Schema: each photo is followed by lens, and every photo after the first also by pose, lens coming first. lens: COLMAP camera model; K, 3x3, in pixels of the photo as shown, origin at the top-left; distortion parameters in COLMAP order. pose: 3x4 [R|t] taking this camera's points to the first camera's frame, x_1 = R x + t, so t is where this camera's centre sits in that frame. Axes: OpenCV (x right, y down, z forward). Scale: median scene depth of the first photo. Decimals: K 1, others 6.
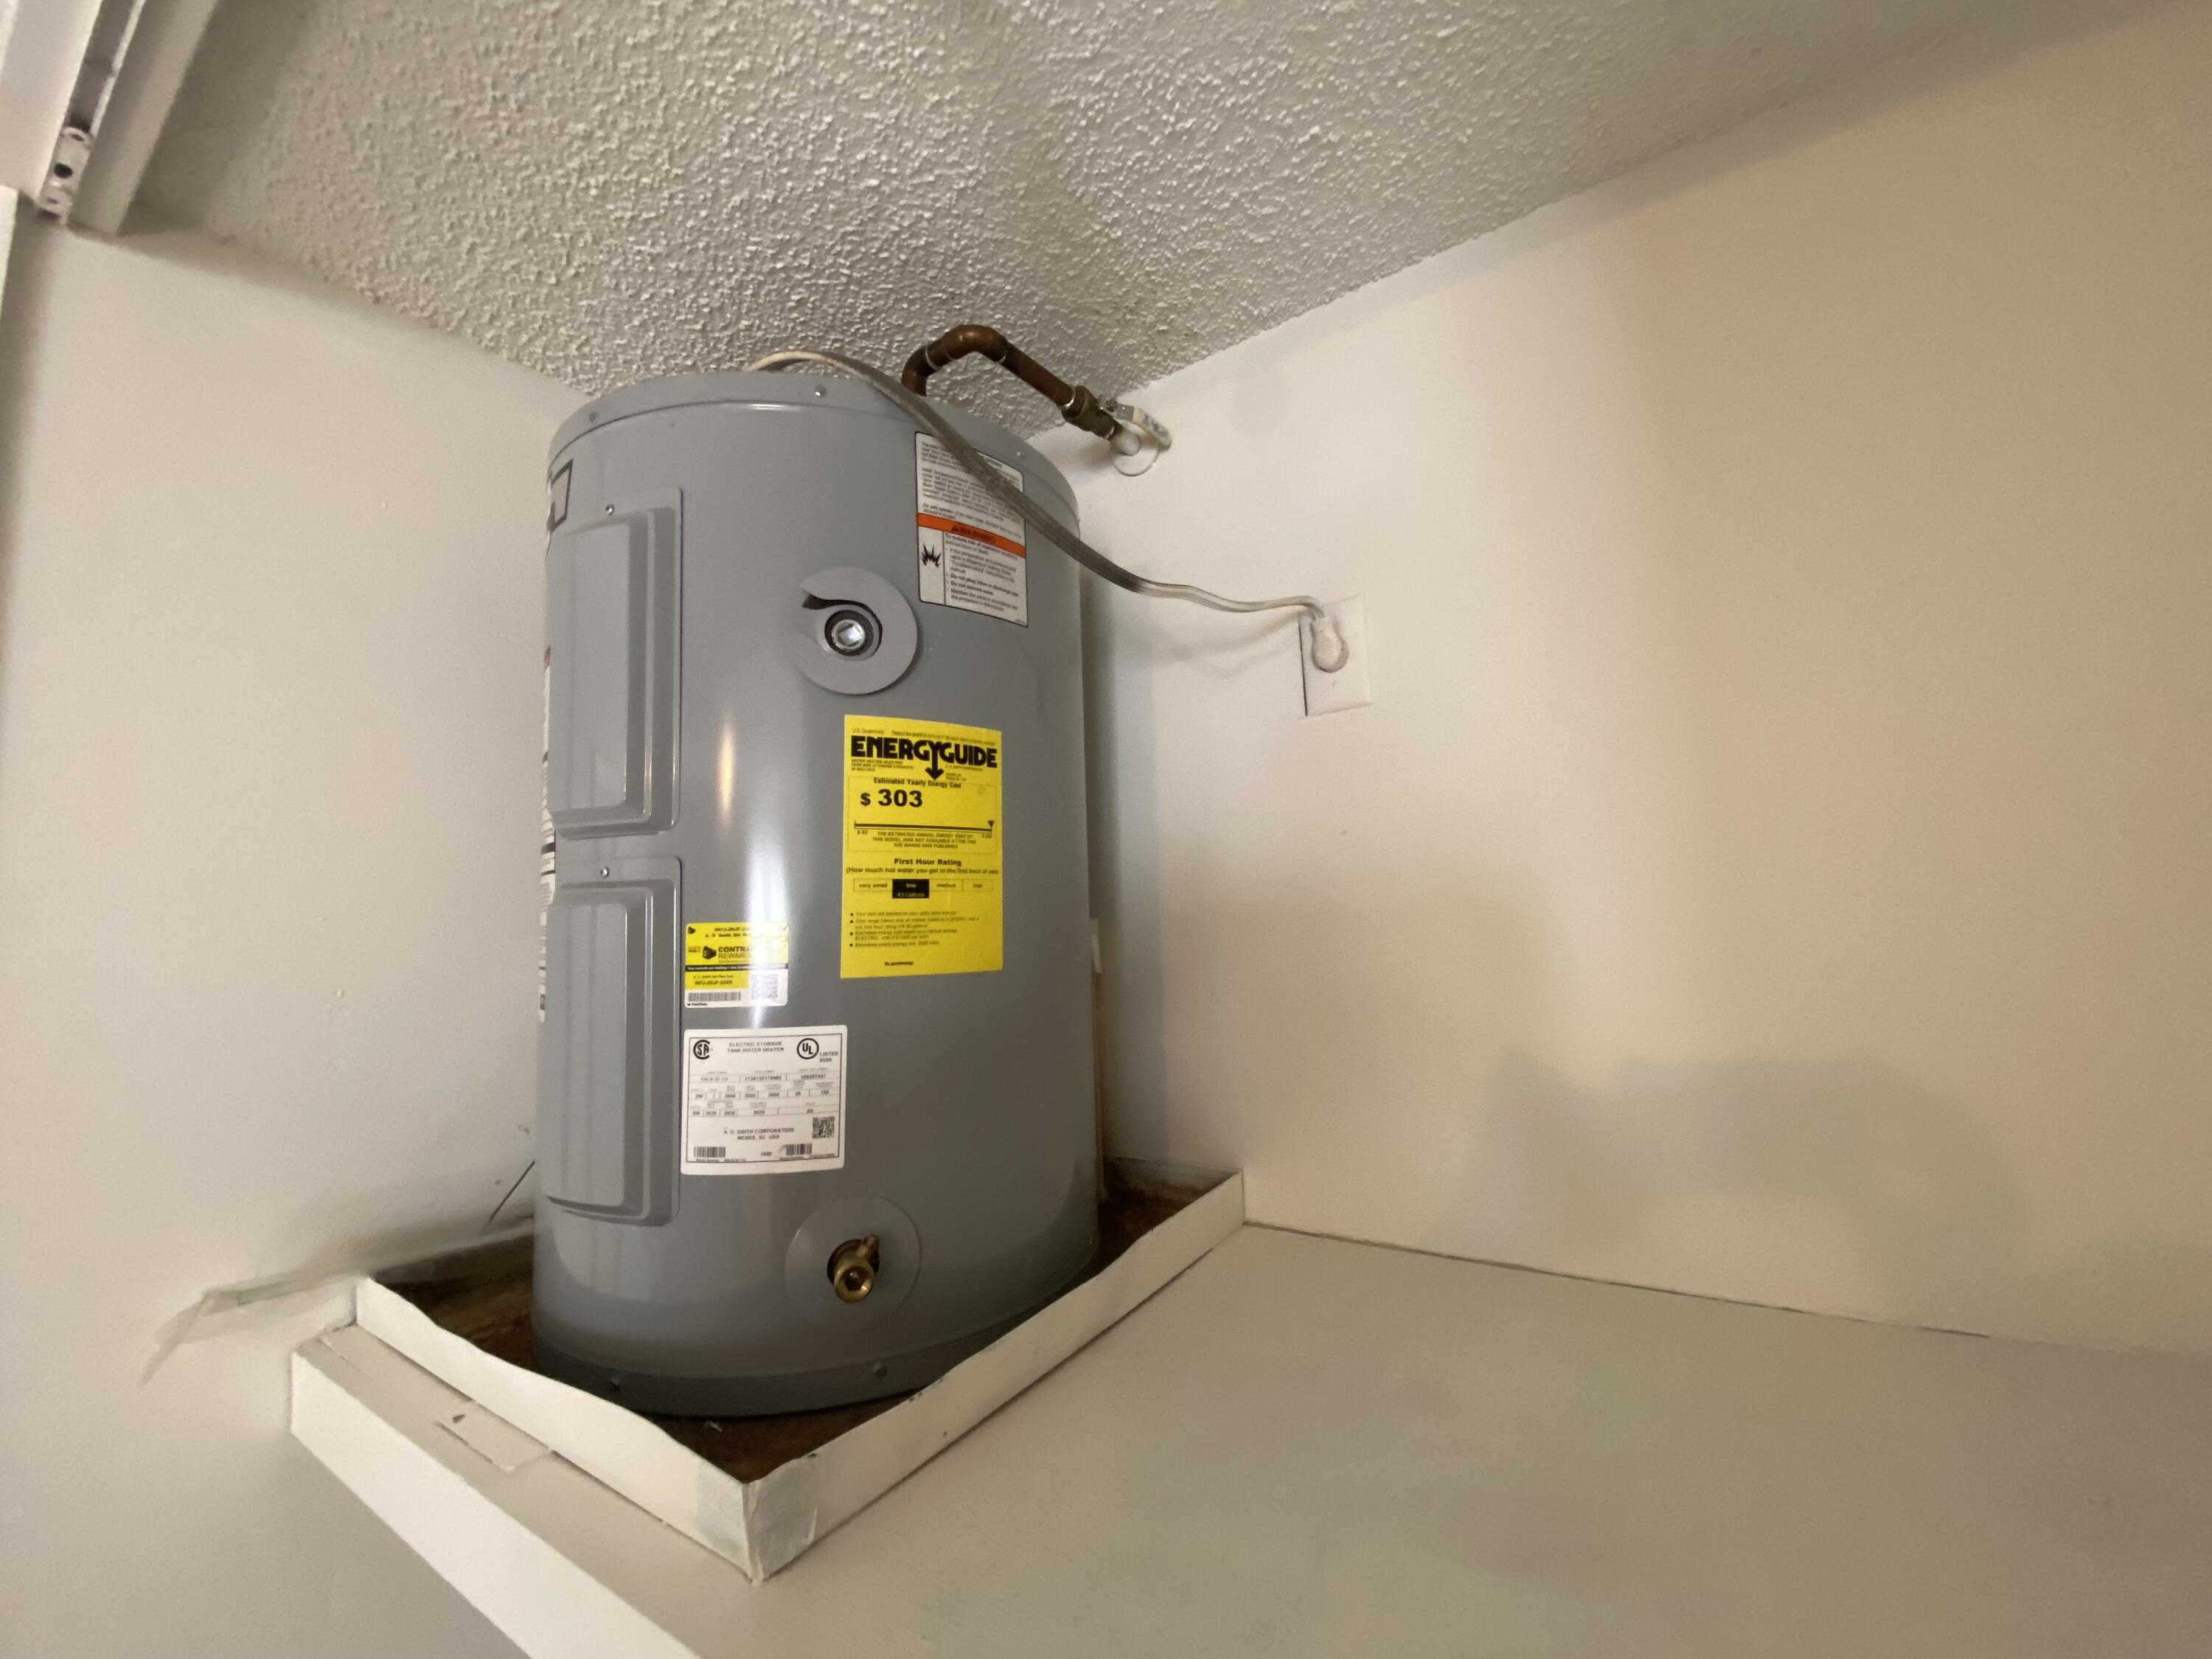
lens RADIAL K [[898.2, 0, 1106.0], [0, 898.2, 829.5], [0, 0, 1]] dist [0.020908, -0.020486]
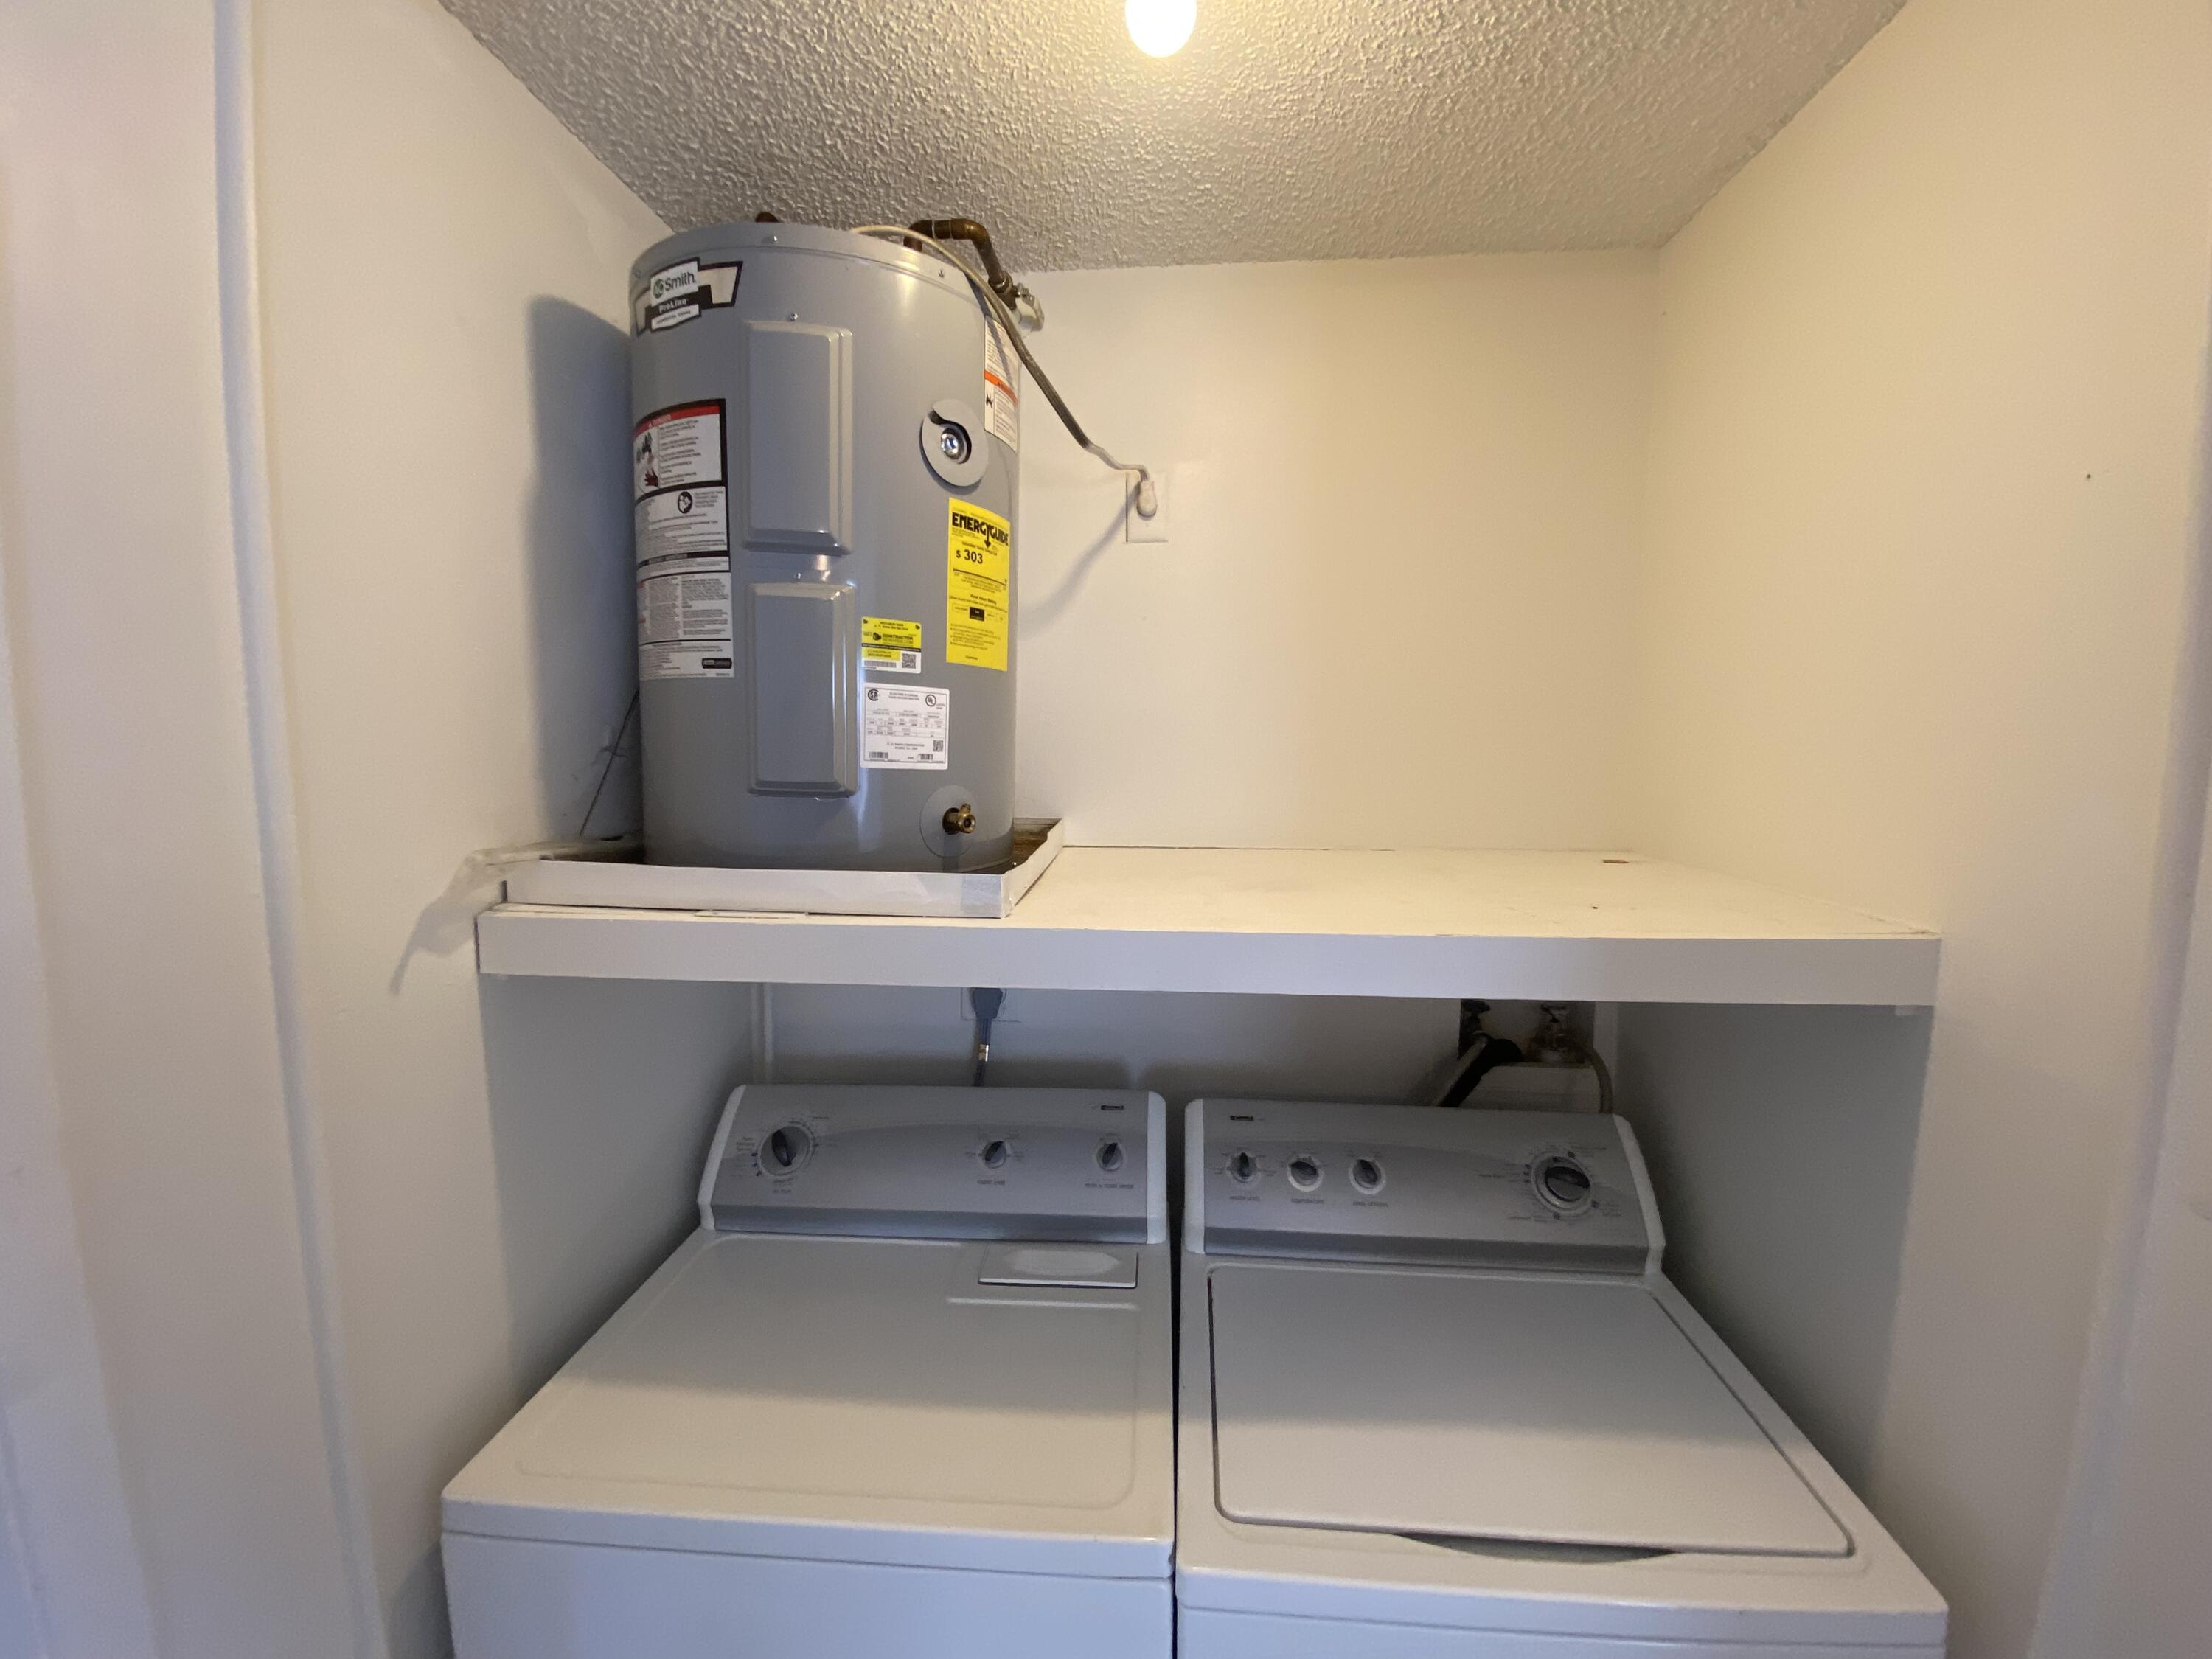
lens RADIAL K [[898.2, 0, 1106.0], [0, 898.2, 829.5], [0, 0, 1]] dist [0.020908, -0.020486]
pose [[0.865474, 0.002475, 0.500947, -0.870497], [-0.097751, 0.981600, 0.164034, 0.166939], [-0.491324, -0.190935, 0.849791, -0.639627]]
